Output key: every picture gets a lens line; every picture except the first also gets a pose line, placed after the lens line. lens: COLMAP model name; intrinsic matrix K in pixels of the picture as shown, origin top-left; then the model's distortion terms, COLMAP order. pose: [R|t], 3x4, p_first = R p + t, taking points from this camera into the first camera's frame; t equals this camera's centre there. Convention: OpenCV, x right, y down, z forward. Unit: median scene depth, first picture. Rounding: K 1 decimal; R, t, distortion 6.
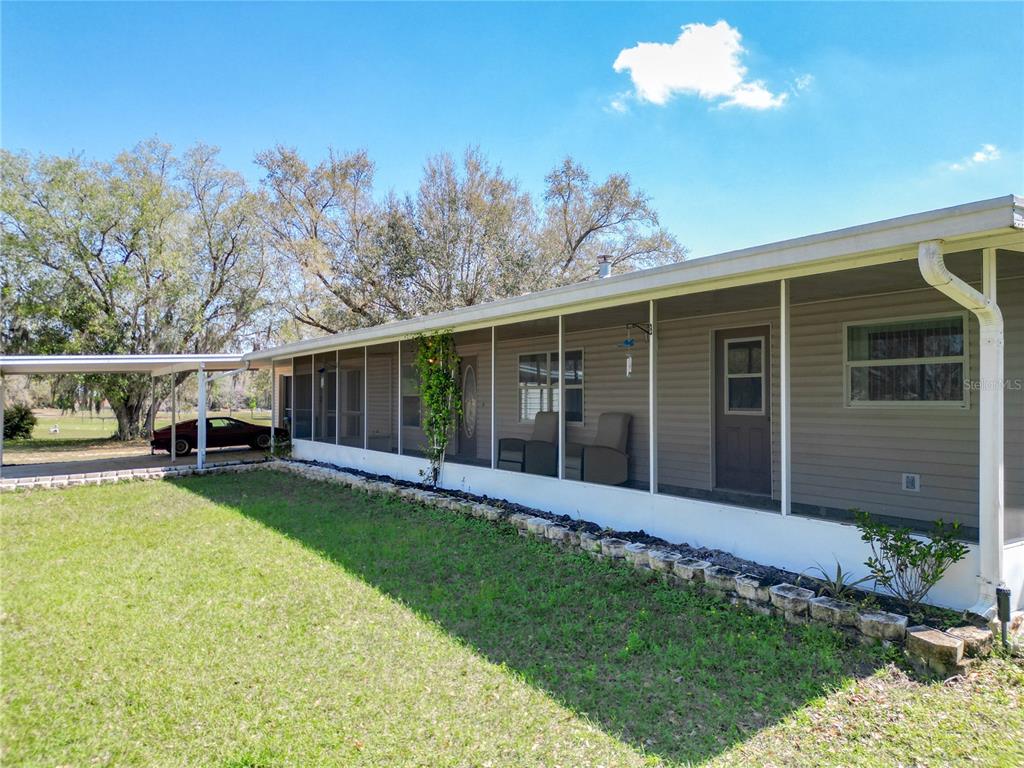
lens RADIAL K [[701.9, 0, 512.0], [0, 701.9, 384.0], [0, 0, 1]] dist [-0.002368, -0.080157]
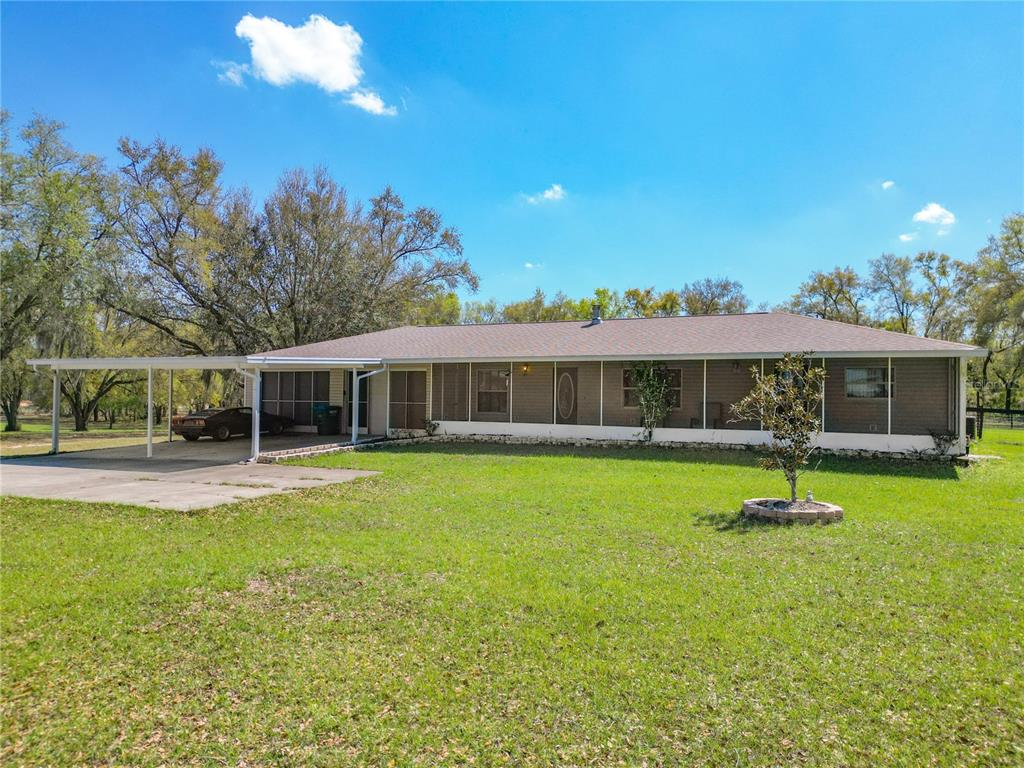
lens RADIAL K [[718.5, 0, 512.0], [0, 718.5, 384.0], [0, 0, 1]] dist [0.045878, -0.055581]
pose [[0.808554, 0.009594, 0.588344, -0.127818], [-0.022612, 0.999635, 0.014774, -0.002903], [-0.587988, -0.025249, 0.808475, -0.033540]]
